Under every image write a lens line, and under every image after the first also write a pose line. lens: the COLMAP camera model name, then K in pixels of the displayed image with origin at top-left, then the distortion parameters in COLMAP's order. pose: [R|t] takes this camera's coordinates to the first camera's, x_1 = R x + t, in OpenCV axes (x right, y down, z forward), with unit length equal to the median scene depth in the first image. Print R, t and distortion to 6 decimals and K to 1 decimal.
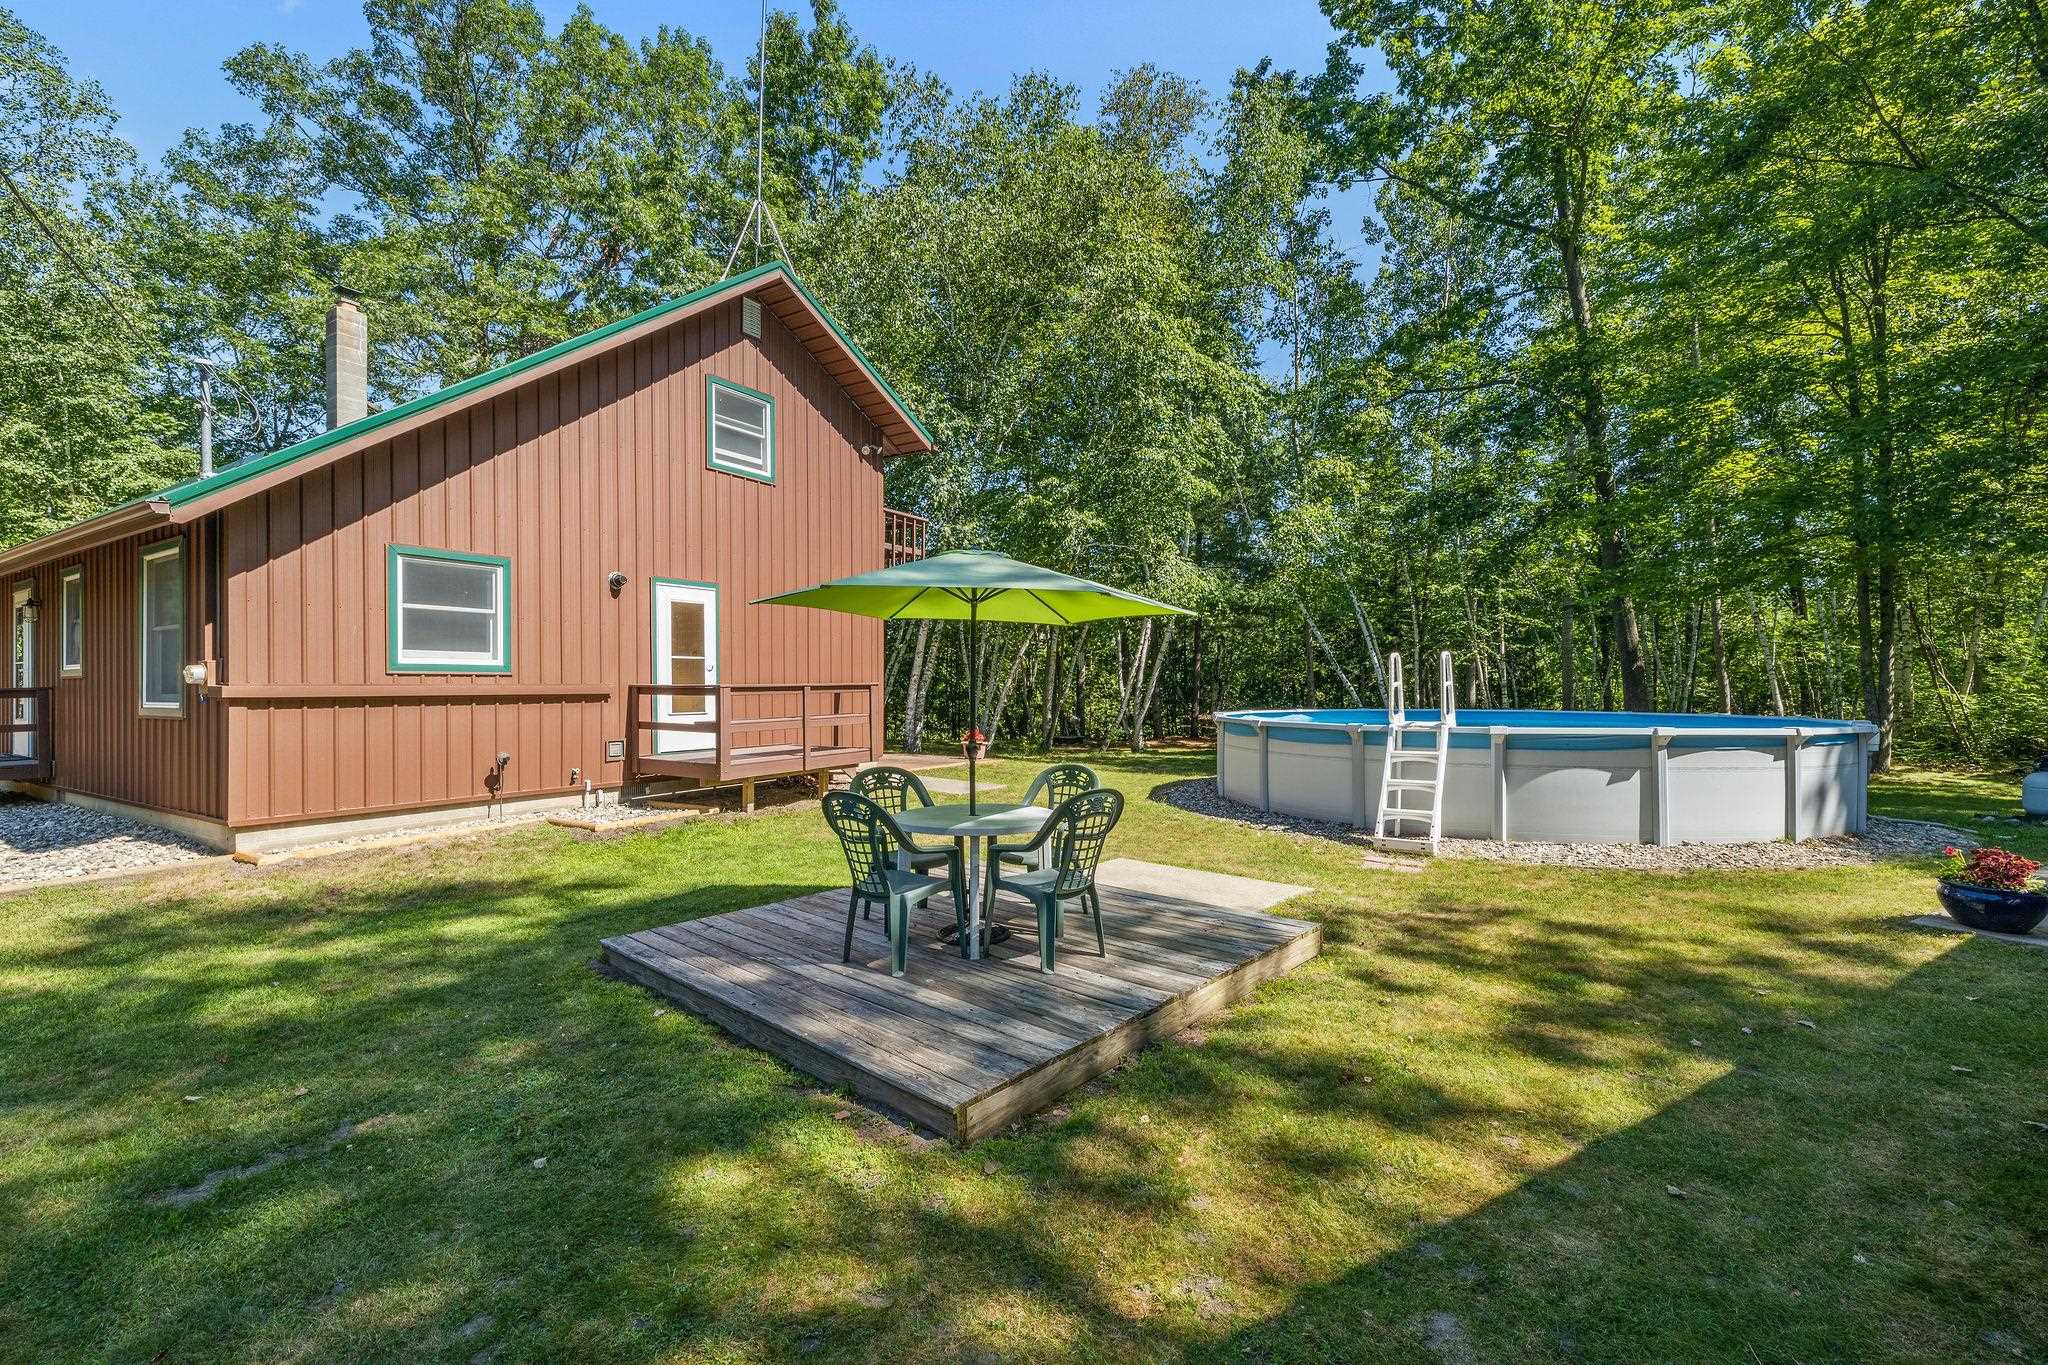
lens RADIAL K [[887.8, 0, 1027.2], [0, 887.8, 684.2], [0, 0, 1]] dist [0.003161, 0.000193]
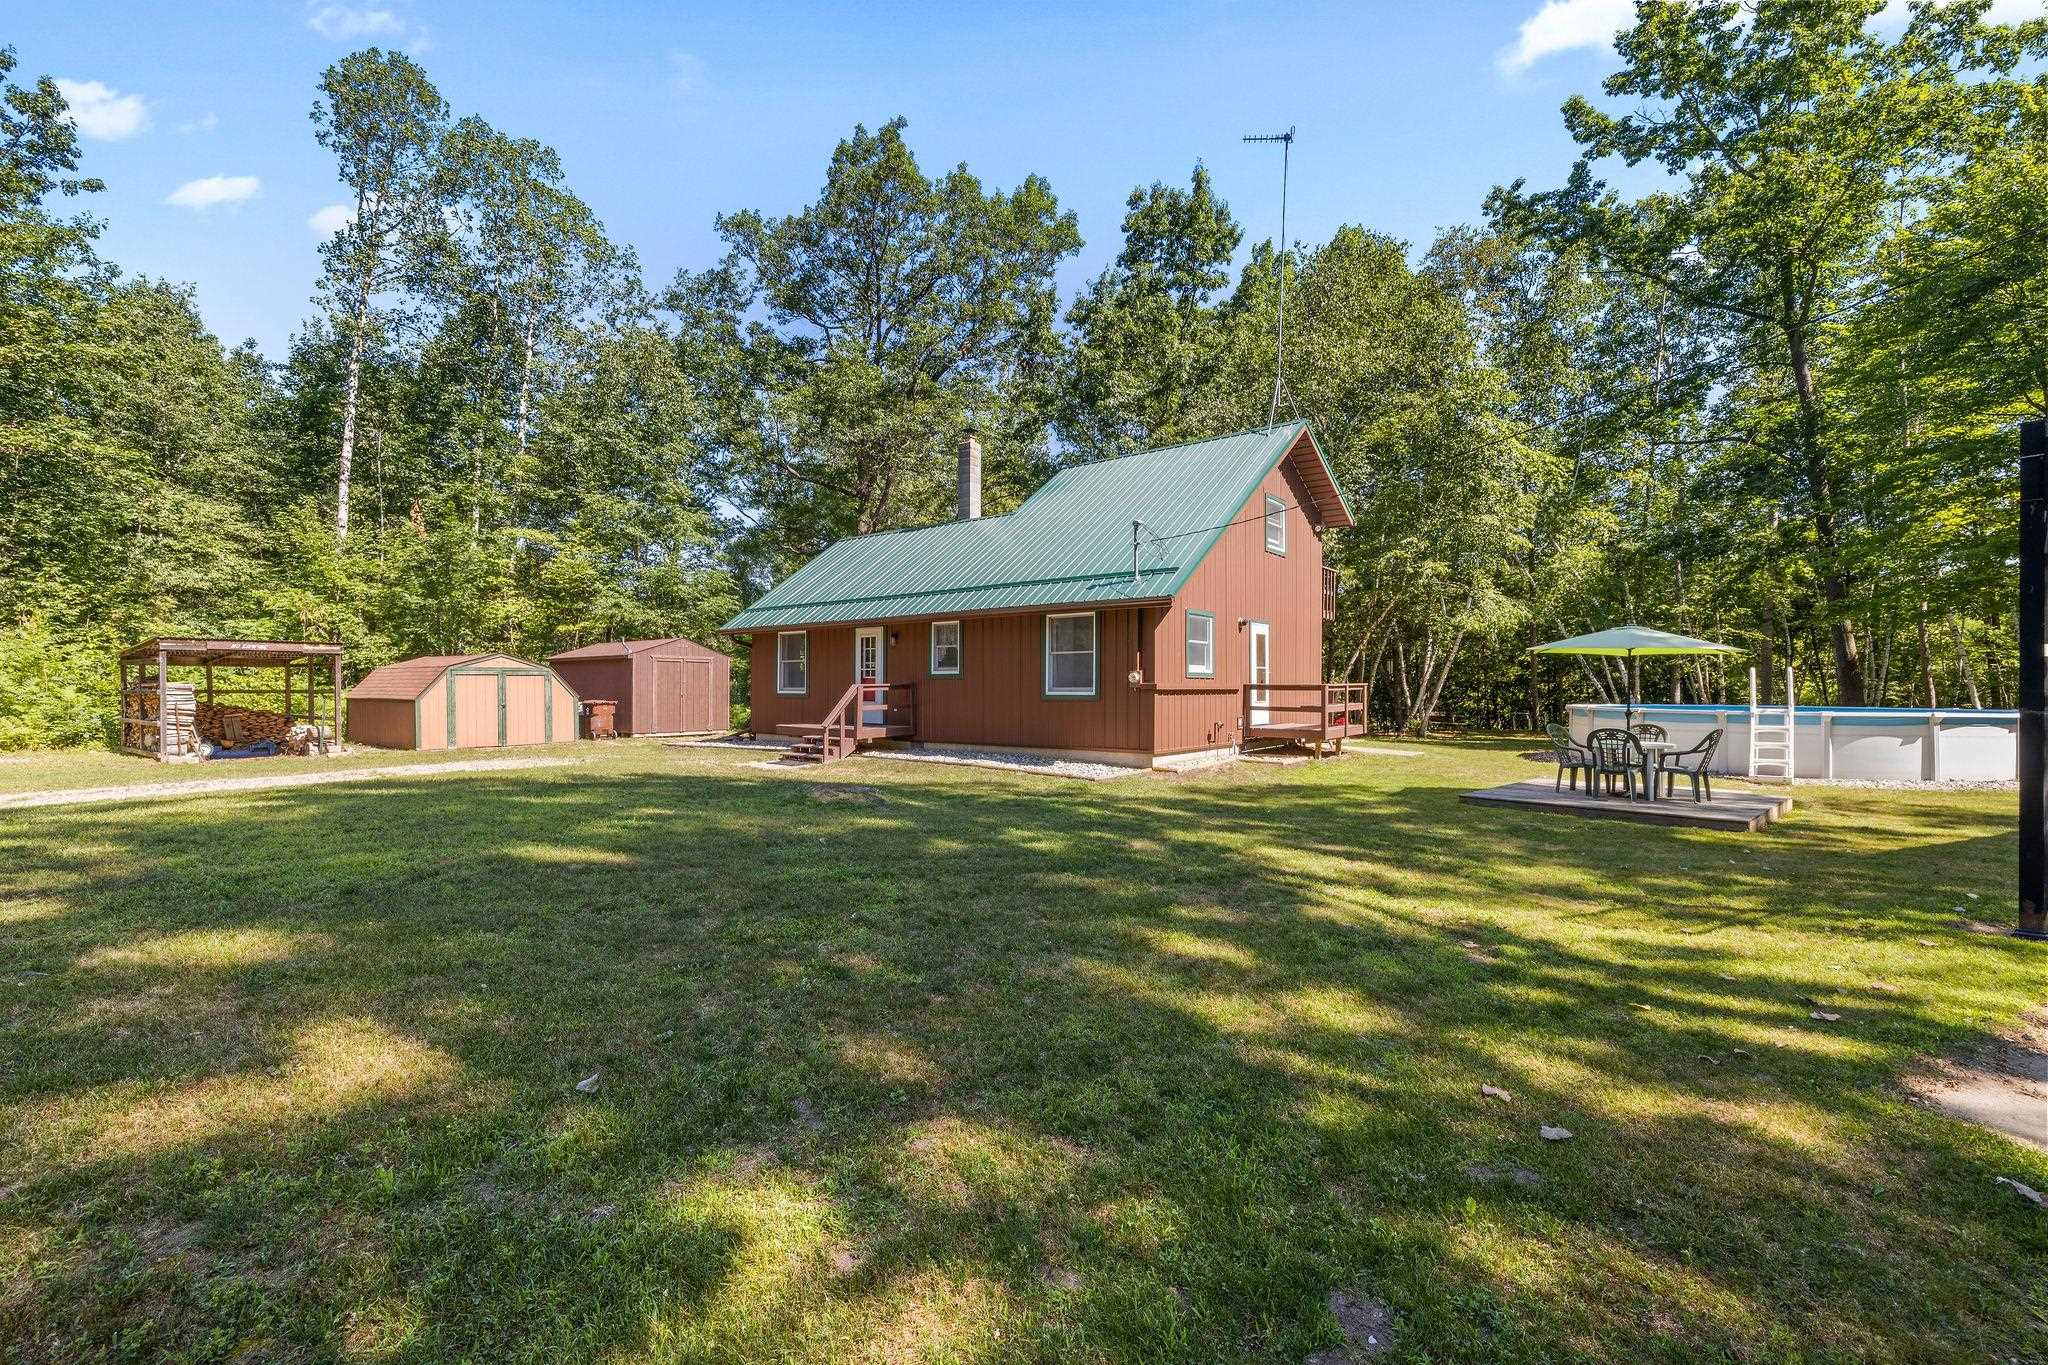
lens RADIAL K [[887.8, 0, 1020.0], [0, 887.8, 681.7], [0, 0, 1]] dist [0.003161, 0.000193]
pose [[0.994296, 0.007418, -0.106401, -0.692972], [-0.007641, 0.999969, -0.001682, 0.003269], [0.106385, 0.002485, 0.994322, -0.724197]]
